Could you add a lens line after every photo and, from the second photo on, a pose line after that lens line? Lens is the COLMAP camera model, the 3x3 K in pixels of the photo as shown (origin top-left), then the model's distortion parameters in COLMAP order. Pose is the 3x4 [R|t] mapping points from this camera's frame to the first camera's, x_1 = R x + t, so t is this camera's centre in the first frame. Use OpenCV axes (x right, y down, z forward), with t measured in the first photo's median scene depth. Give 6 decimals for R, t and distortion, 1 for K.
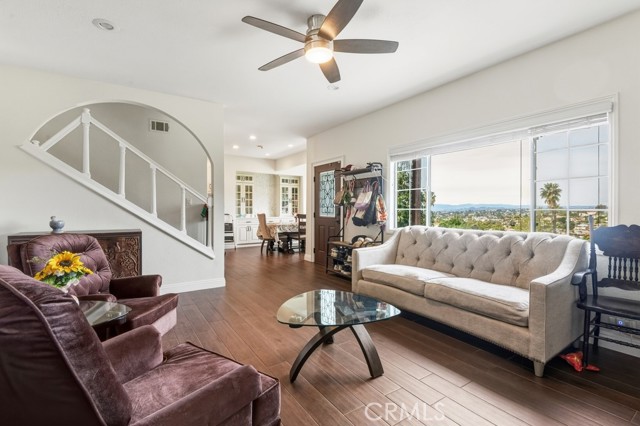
lens RADIAL K [[297.7, 0, 321.2], [0, 297.7, 210.6], [0, 0, 1]] dist [-0.001655, -0.000413]
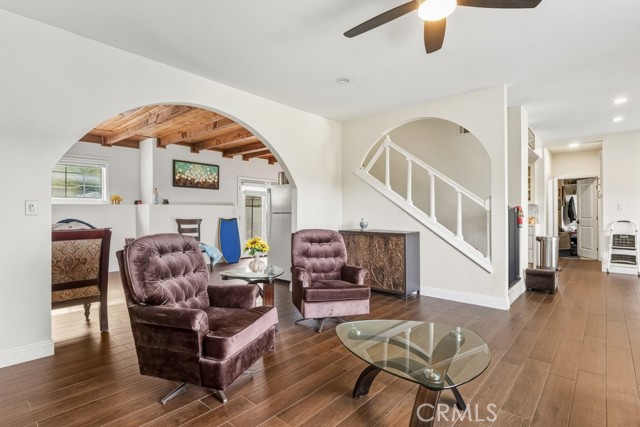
lens RADIAL K [[326.4, 0, 318.9], [0, 326.4, 212.8], [0, 0, 1]] dist [0.002119, 0.000009]
pose [[0.245816, -0.002745, -0.969313, 0.207894], [-0.004565, 0.999982, -0.003989, -0.000748], [0.969306, 0.005405, 0.245799, 0.151170]]
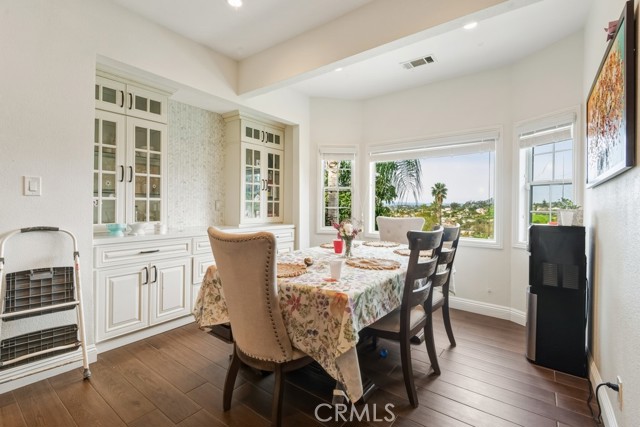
lens RADIAL K [[289.4, 0, 322.1], [0, 289.4, 205.4], [0, 0, 1]] dist [0.000789, -0.000167]
pose [[0.941082, 0.006999, 0.338107, -0.179075], [-0.006589, 0.999976, -0.002361, -0.006401], [-0.338115, -0.000006, 0.941105, 0.675021]]
